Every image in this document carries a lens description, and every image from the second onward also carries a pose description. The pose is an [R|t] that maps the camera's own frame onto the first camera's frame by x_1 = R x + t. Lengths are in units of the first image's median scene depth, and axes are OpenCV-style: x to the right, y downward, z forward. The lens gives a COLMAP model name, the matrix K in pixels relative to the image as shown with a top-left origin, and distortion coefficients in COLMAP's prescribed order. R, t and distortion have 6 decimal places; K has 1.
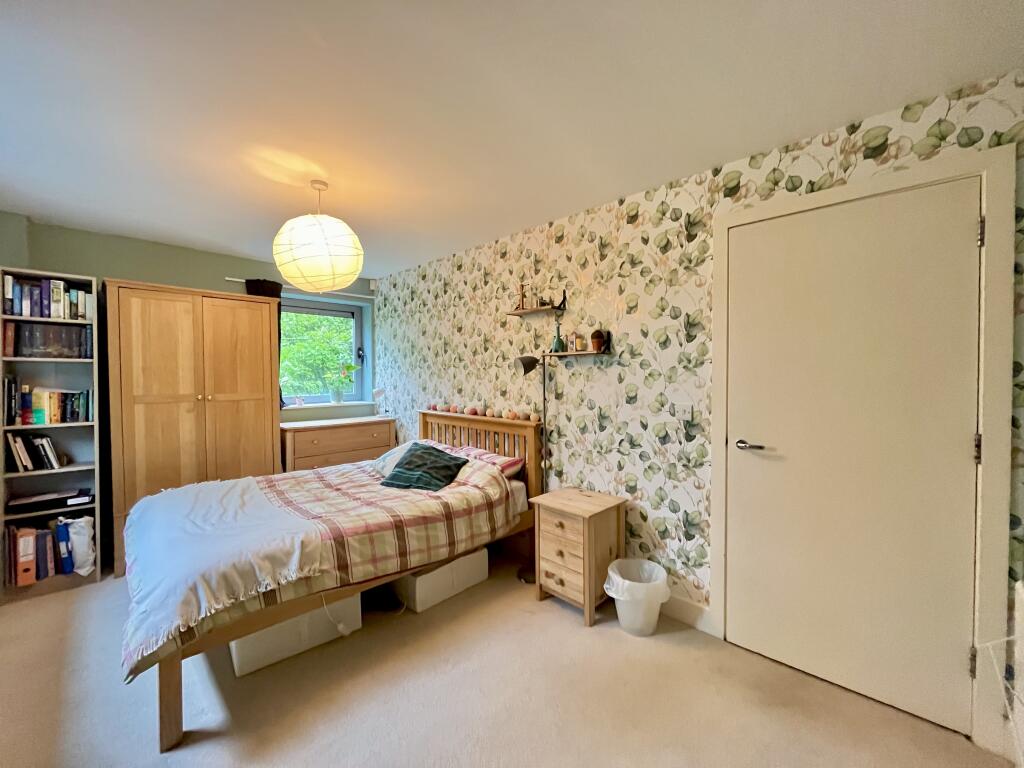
lens RADIAL K [[413.1, 0, 511.6], [0, 413.1, 379.8], [0, 0, 1]] dist [-0.003841, -0.000439]
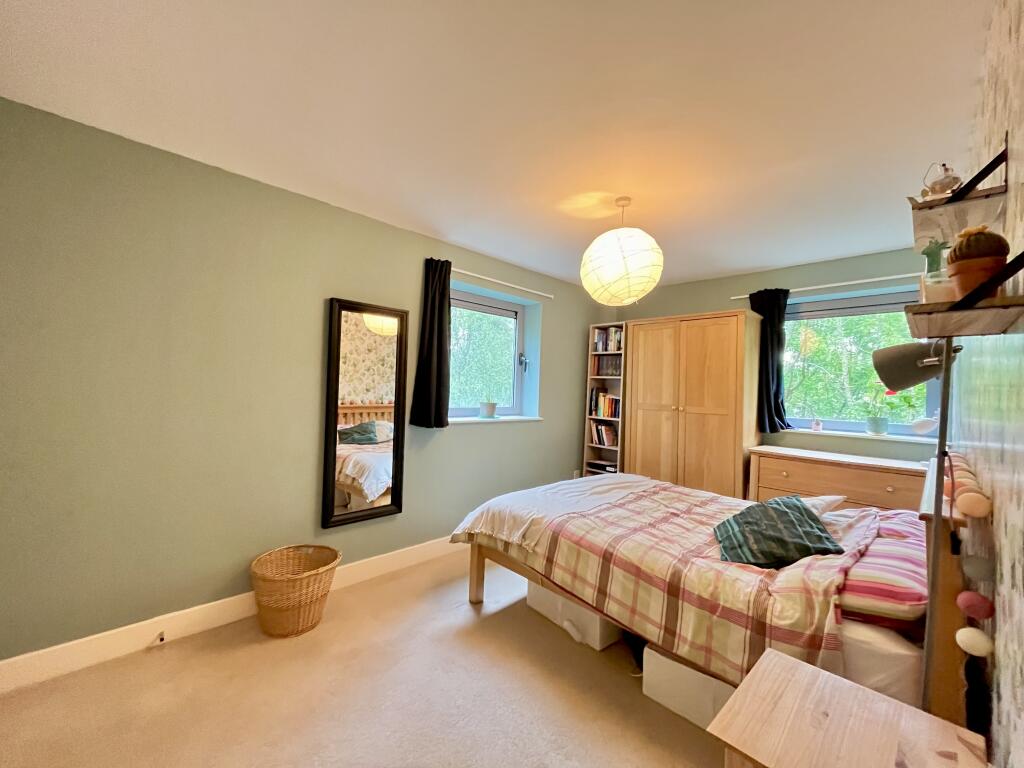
lens RADIAL K [[413.1, 0, 511.6], [0, 413.1, 379.8], [0, 0, 1]] dist [-0.003841, -0.000439]
pose [[-0.024051, -0.018923, -0.999532, 0.493390], [-0.047458, 0.998715, -0.017766, 0.006728], [0.998584, 0.047008, -0.024918, 0.664873]]
